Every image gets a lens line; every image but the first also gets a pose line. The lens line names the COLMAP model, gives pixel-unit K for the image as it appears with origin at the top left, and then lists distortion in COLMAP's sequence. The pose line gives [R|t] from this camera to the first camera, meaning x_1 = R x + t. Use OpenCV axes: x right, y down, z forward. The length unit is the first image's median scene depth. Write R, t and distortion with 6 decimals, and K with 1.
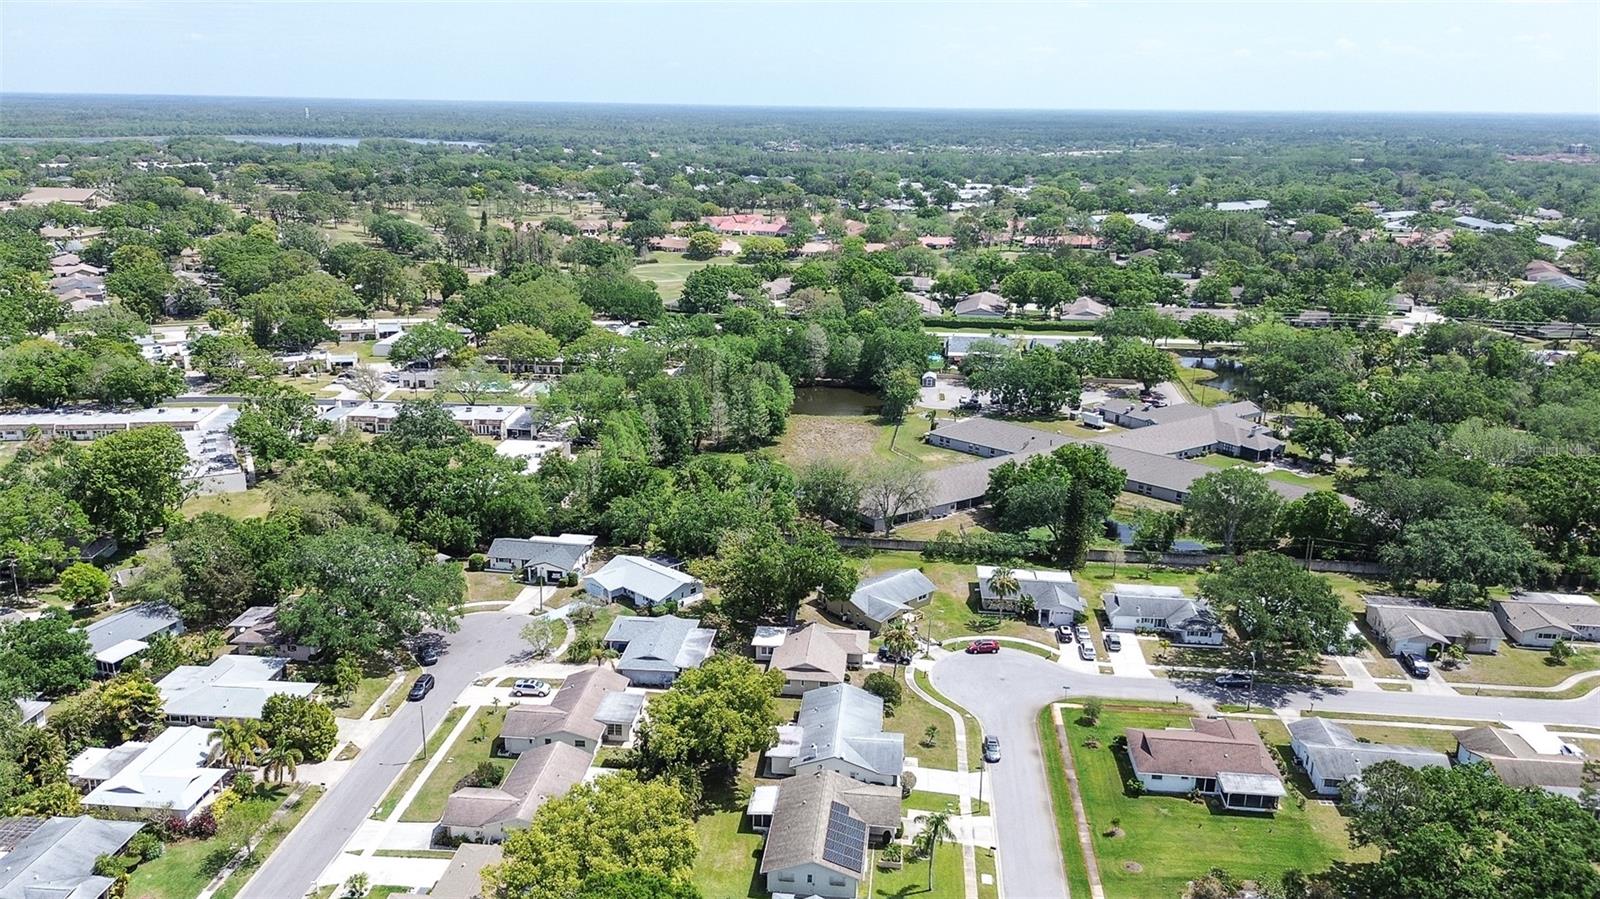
lens RADIAL K [[1188.0, 0, 794.3], [0, 1188.0, 425.9], [0, 0, 1]] dist [0.039385, 0.001904]
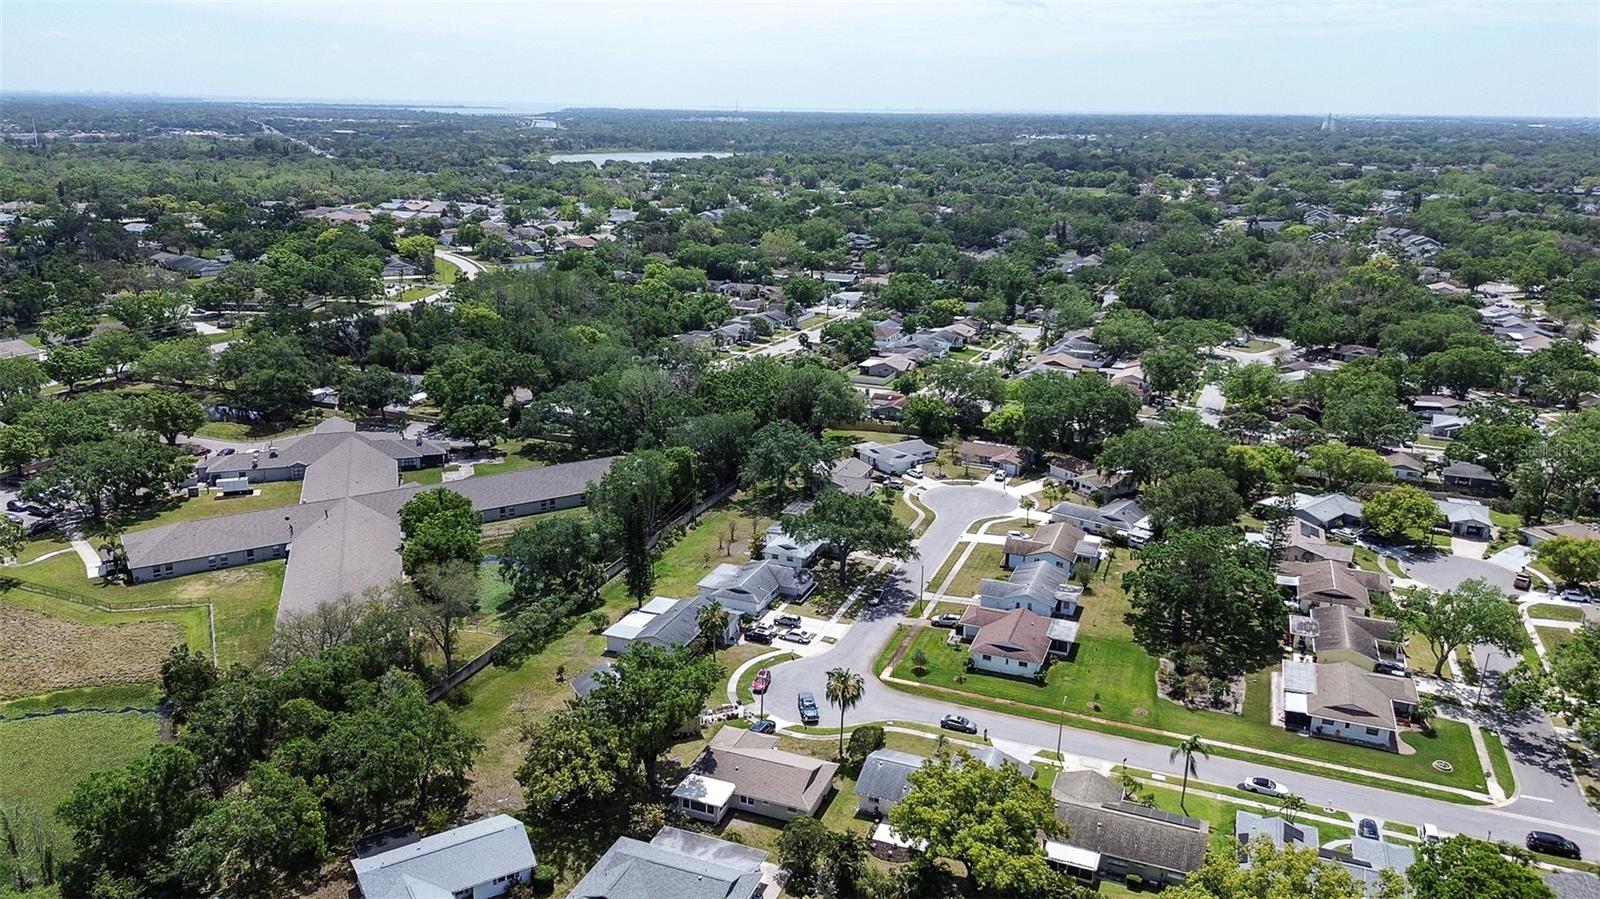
lens RADIAL K [[1188.0, 0, 794.3], [0, 1188.0, 425.9], [0, 0, 1]] dist [0.039385, 0.001904]
pose [[0.257461, -0.256509, 0.931621, -0.665803], [0.243875, 0.950160, 0.194217, -0.183211], [-0.935007, 0.177196, 0.307185, 0.666910]]
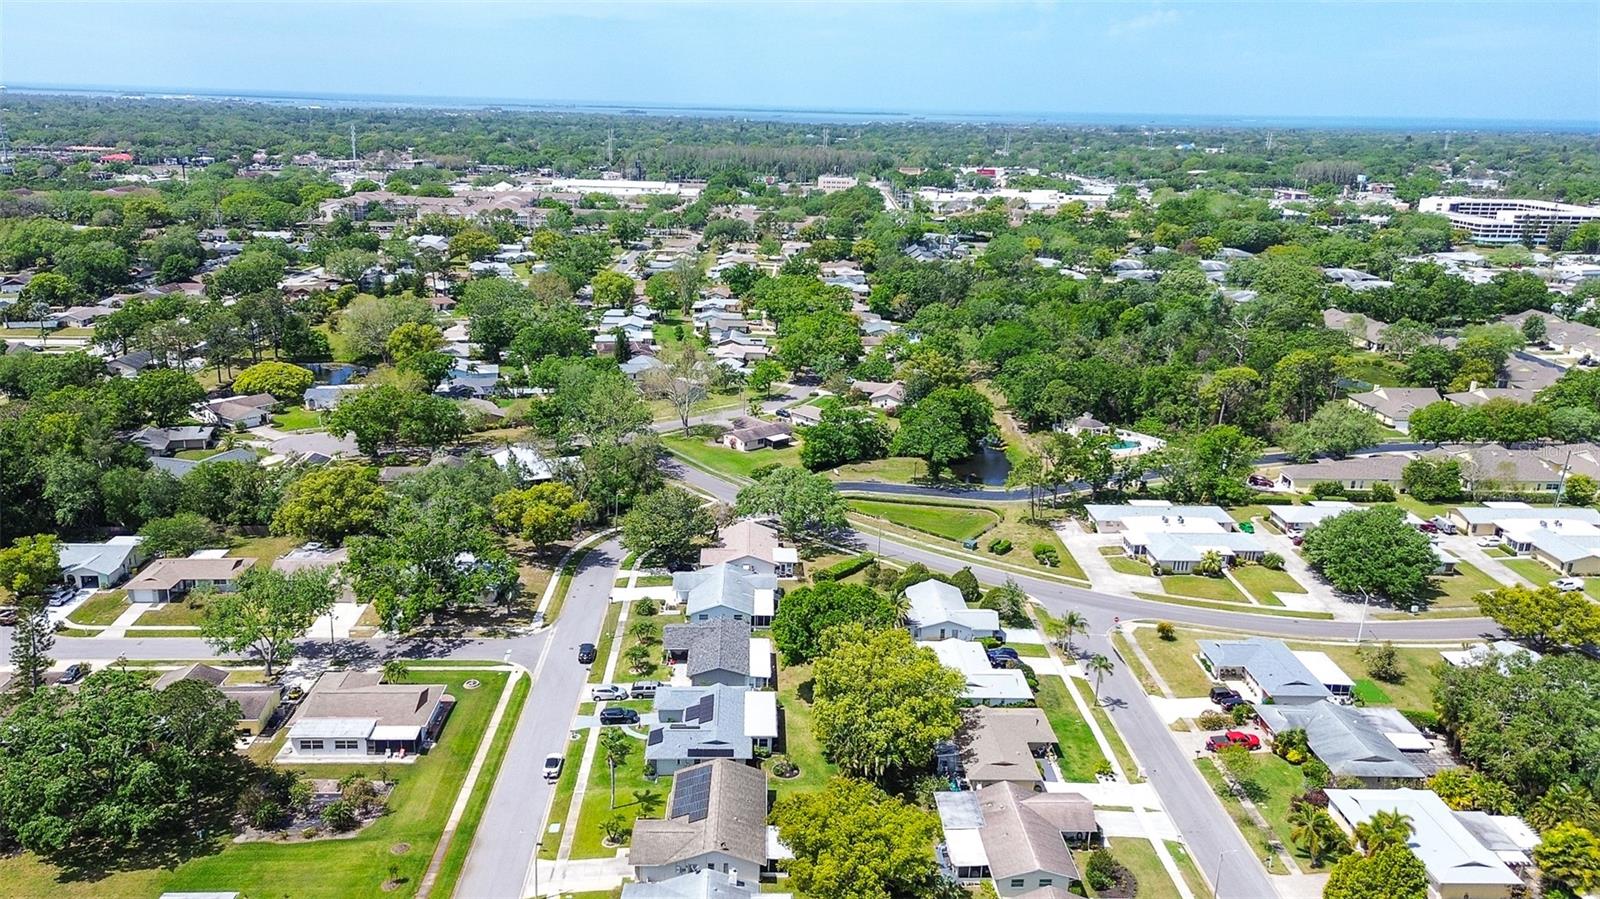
lens RADIAL K [[1179.9, 0, 797.4], [0, 1179.9, 411.6], [0, 0, 1]] dist [0.045075, -0.010538]
pose [[-0.988995, 0.005142, -0.147858, 0.076258], [-0.069912, 0.864529, 0.497697, -0.333720], [0.130387, 0.502557, -0.854656, 1.256467]]
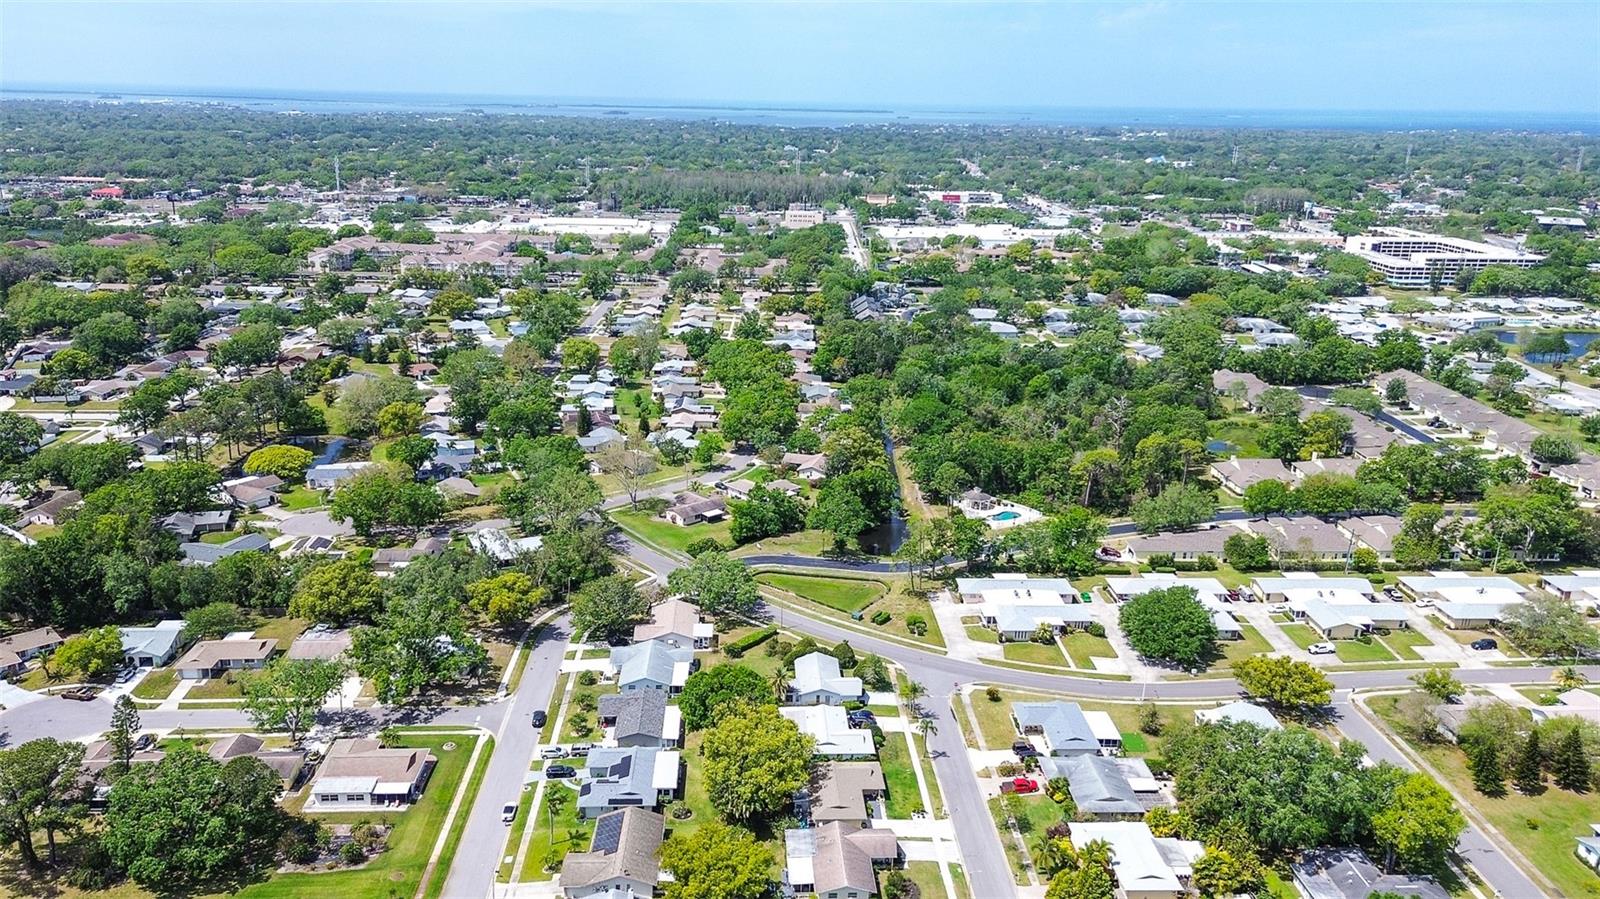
lens RADIAL K [[1188.0, 0, 794.3], [0, 1188.0, 425.9], [0, 0, 1]] dist [0.039385, 0.001904]
pose [[-0.987823, 0.015325, -0.154824, 0.028330], [-0.066446, 0.858258, 0.508899, -0.593540], [0.140677, 0.512989, -0.846789, 1.451537]]
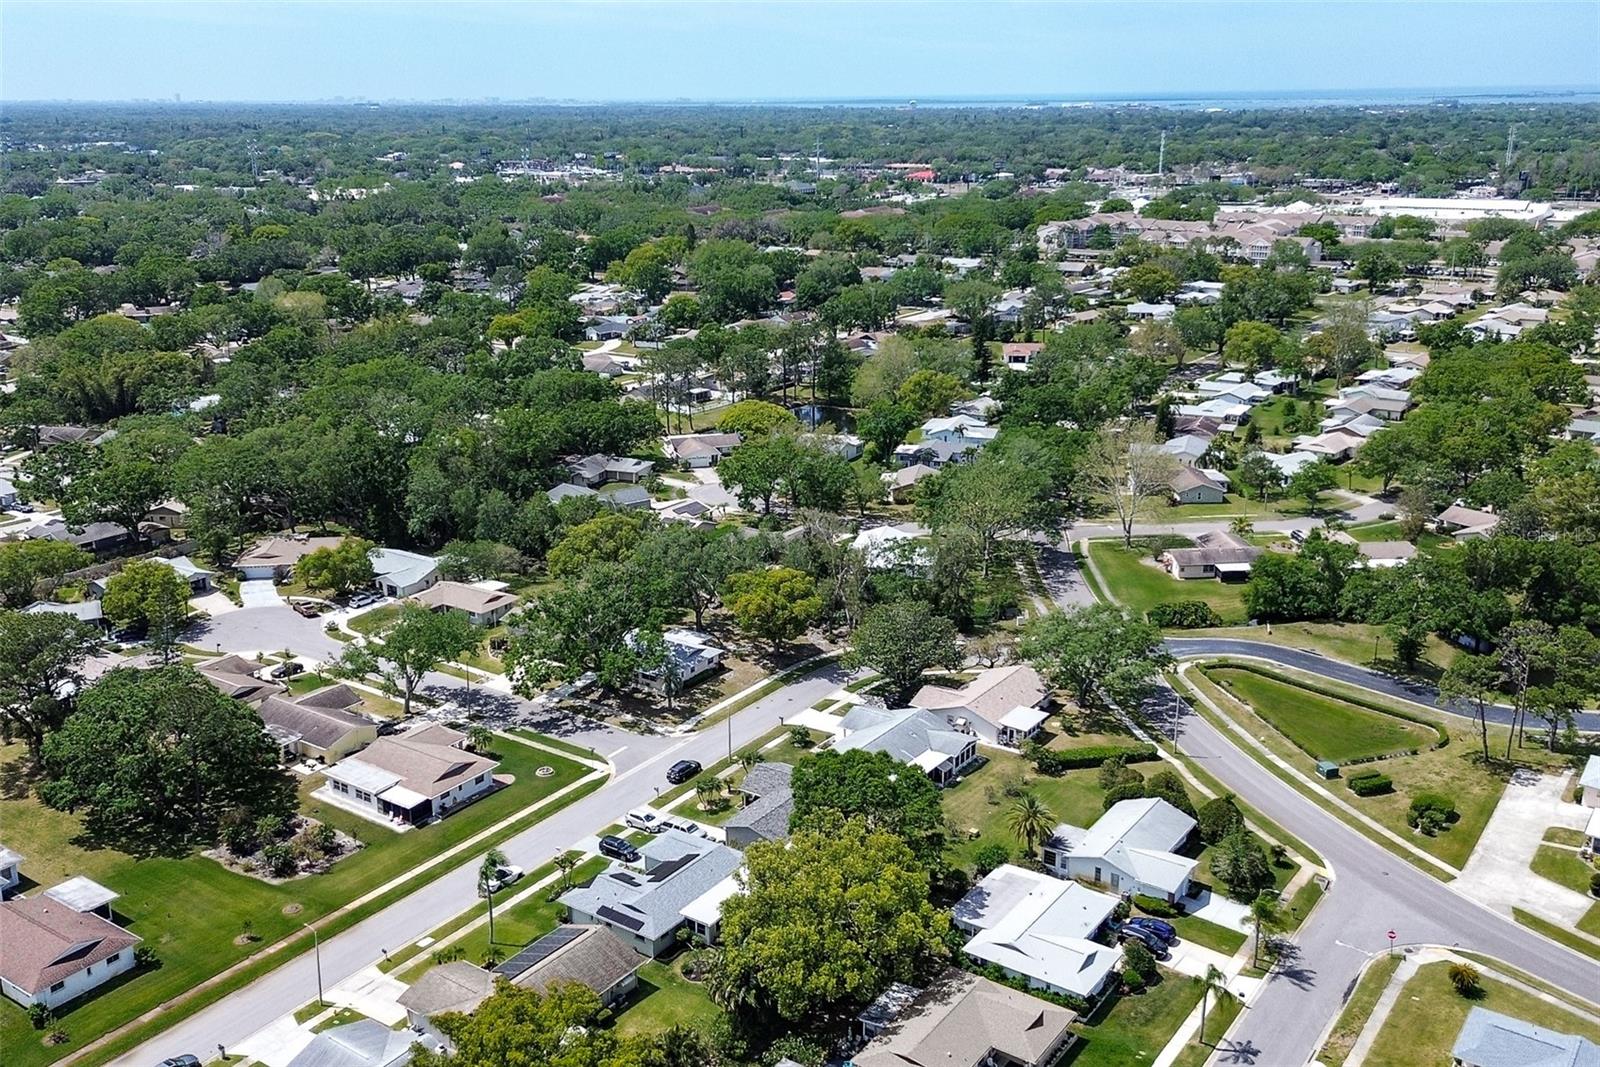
lens RADIAL K [[1433.7, 0, 800.0], [0, 1433.7, 533.5], [0, 0, 1]] dist [0.134778, -0.223947]
pose [[-0.873046, -0.140839, 0.466856, -0.409720], [0.133385, 0.851899, 0.506435, -0.300059], [-0.469040, 0.504413, -0.724962, 1.103193]]
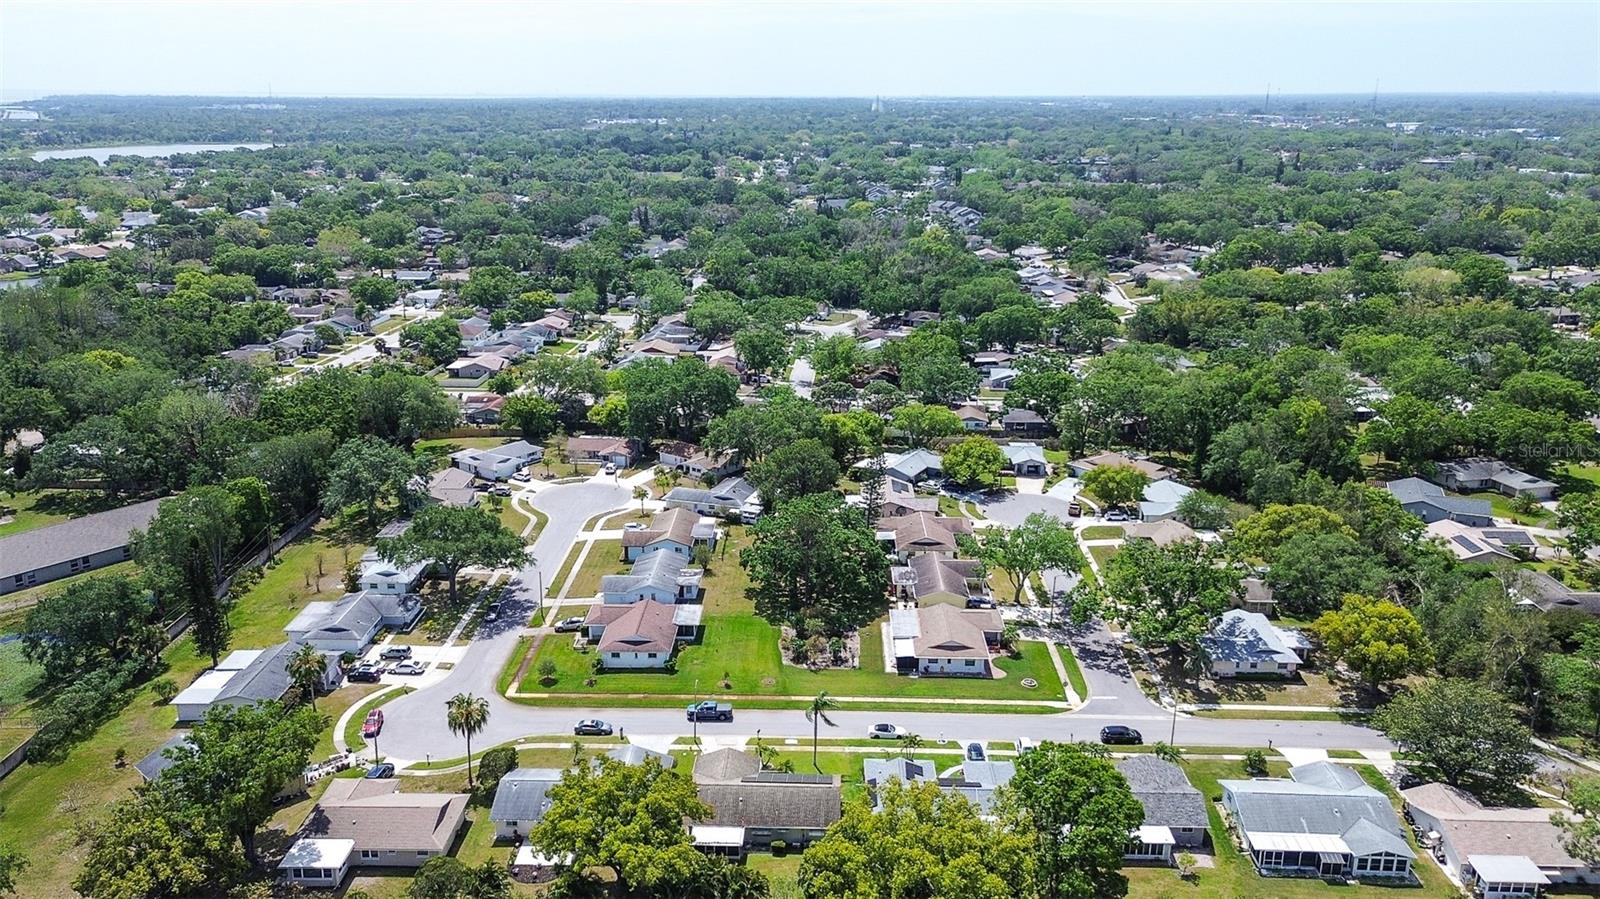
lens RADIAL K [[1210.4, 0, 795.6], [0, 1210.4, 440.1], [0, 0, 1]] dist [0.076117, -0.045140]
pose [[-0.082771, -0.281975, 0.955845, -0.660978], [0.262810, 0.919007, 0.293866, -0.182065], [-0.961291, 0.275529, -0.001961, 0.668171]]
